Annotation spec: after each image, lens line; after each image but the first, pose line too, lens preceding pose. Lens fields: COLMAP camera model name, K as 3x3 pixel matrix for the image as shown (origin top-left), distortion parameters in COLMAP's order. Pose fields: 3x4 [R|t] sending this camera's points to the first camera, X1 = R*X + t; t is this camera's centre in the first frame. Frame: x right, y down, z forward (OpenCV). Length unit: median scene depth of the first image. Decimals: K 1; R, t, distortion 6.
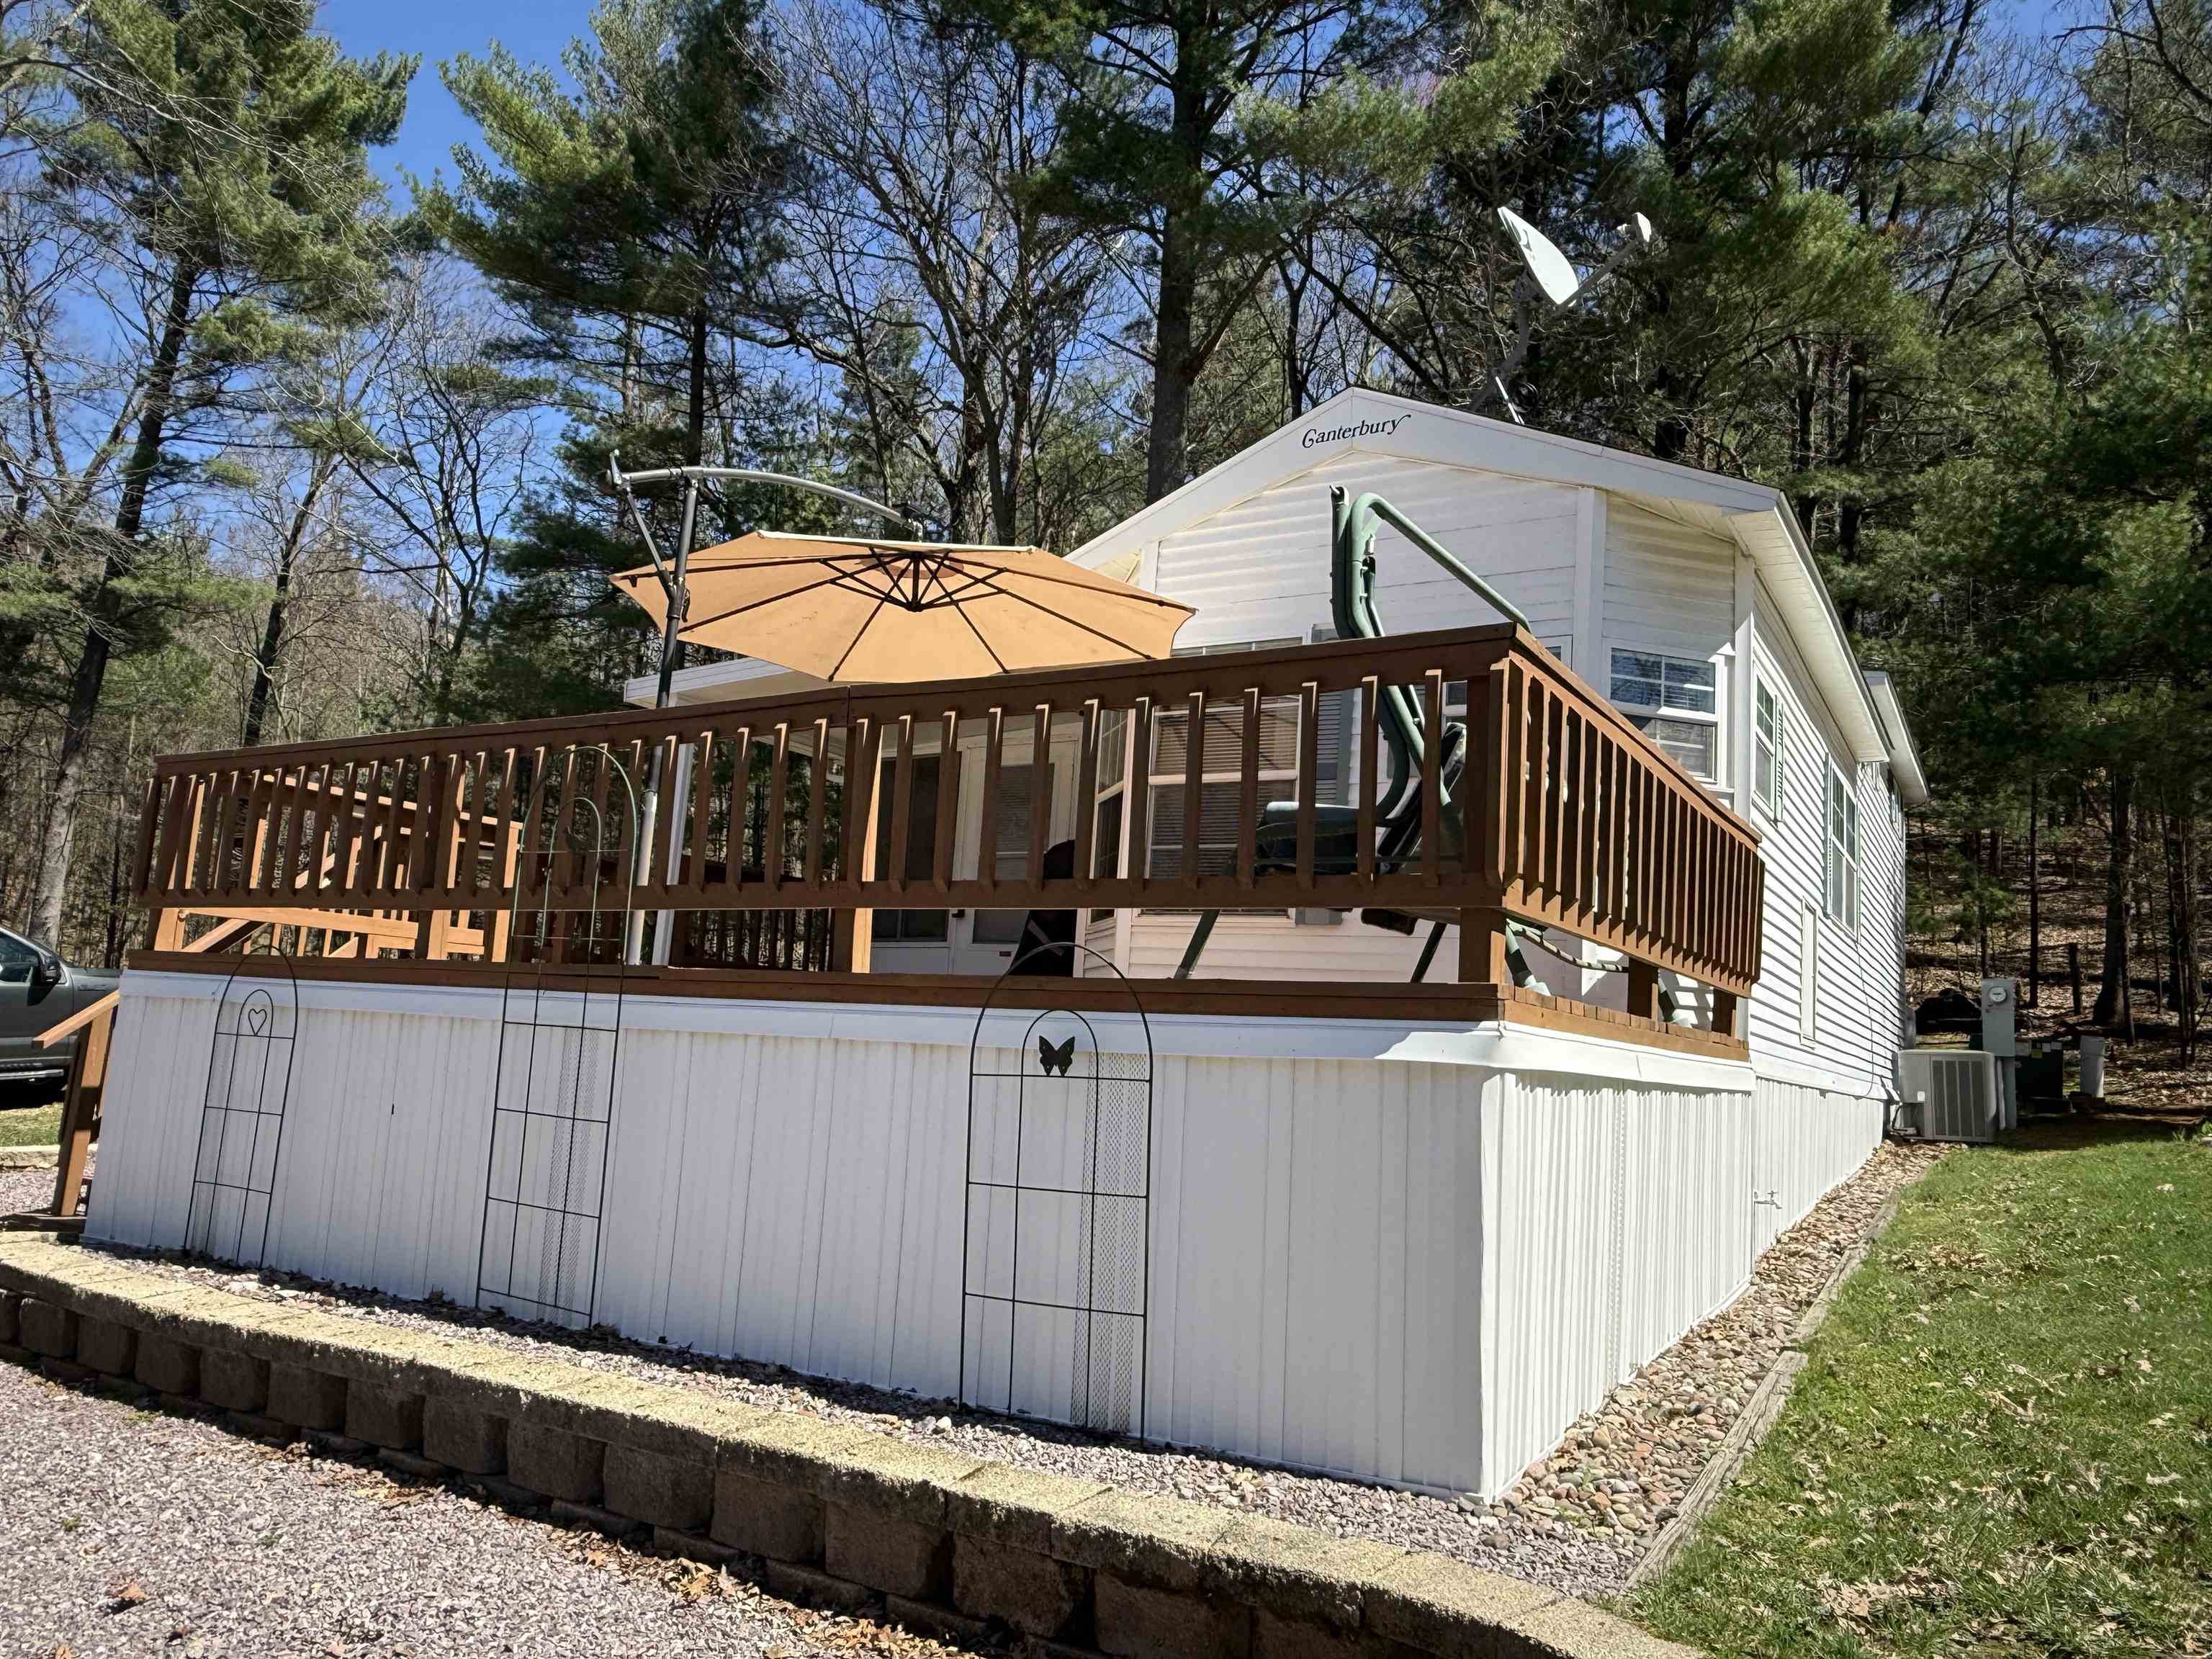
lens RADIAL K [[1559.2, 0, 1107.5], [0, 1559.2, 837.9], [0, 0, 1]] dist [0.012521, 0.006019]
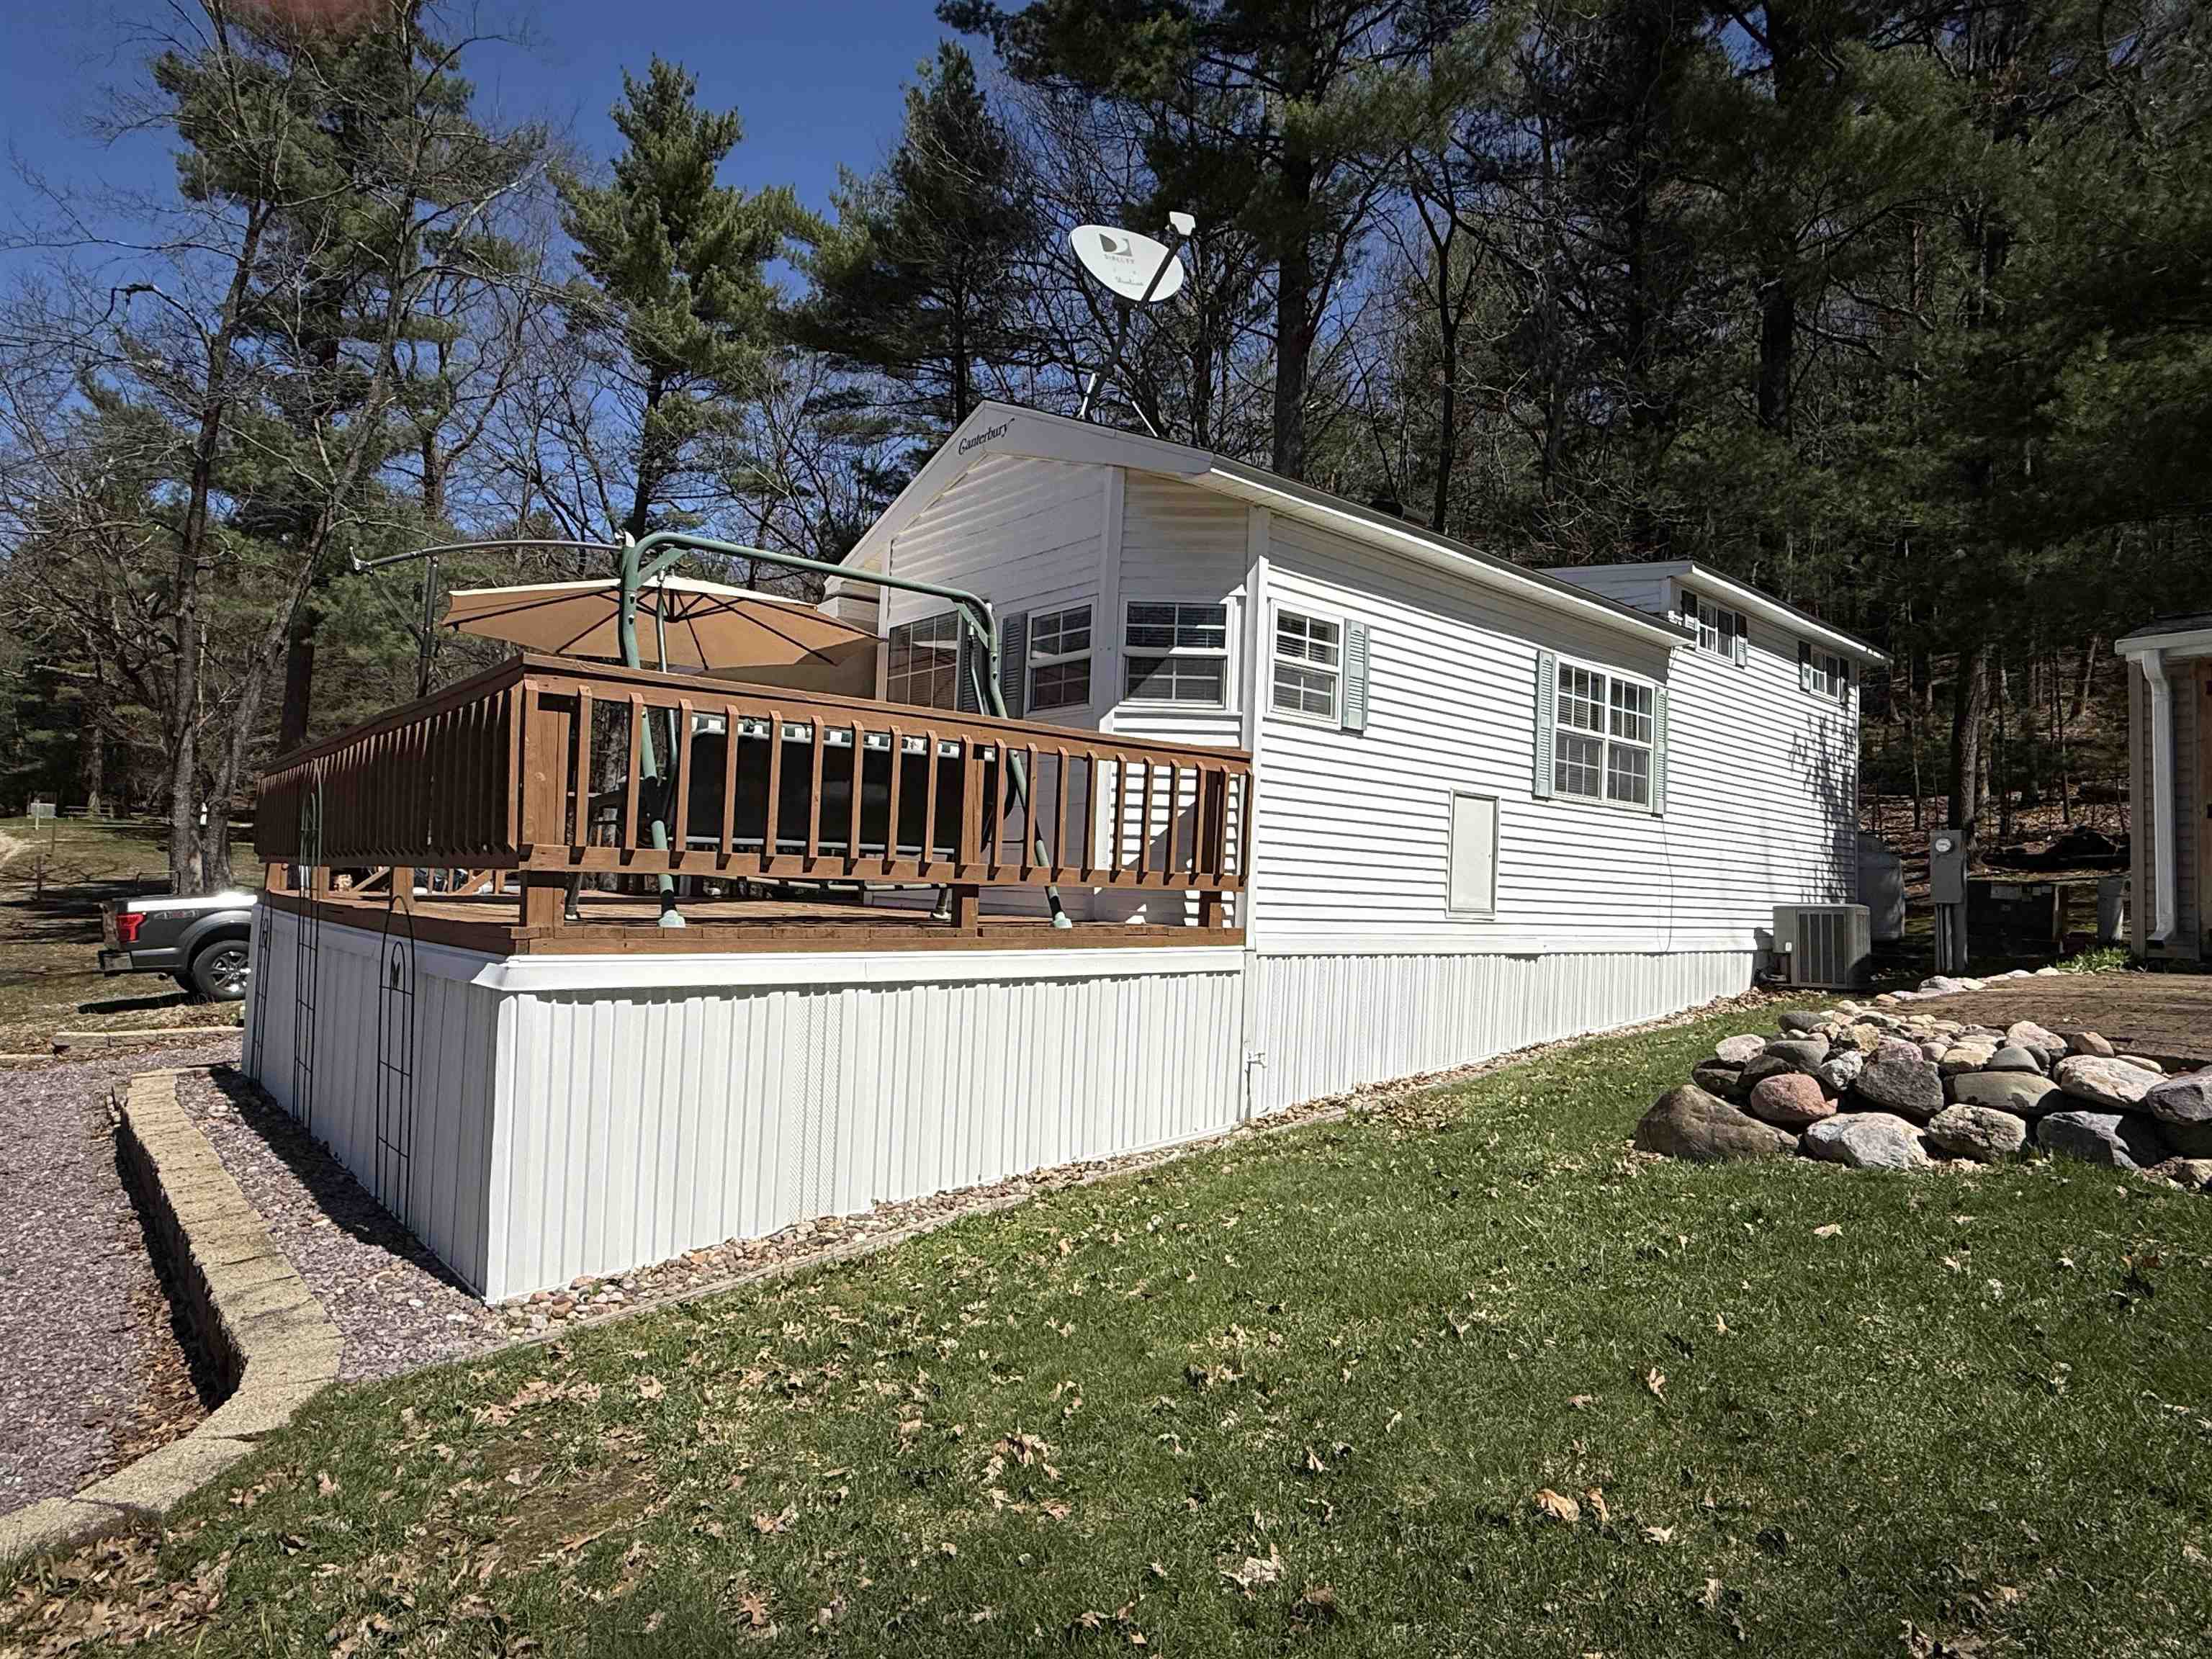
lens RADIAL K [[1239.0, 0, 1105.0], [0, 1239.0, 831.0], [0, 0, 1]] dist [0.005619, 0.000919]
pose [[0.952270, -0.045079, -0.301912, 0.325549], [0.069424, 0.995101, 0.070393, -0.008624], [0.297259, -0.087994, 0.950733, 0.046059]]
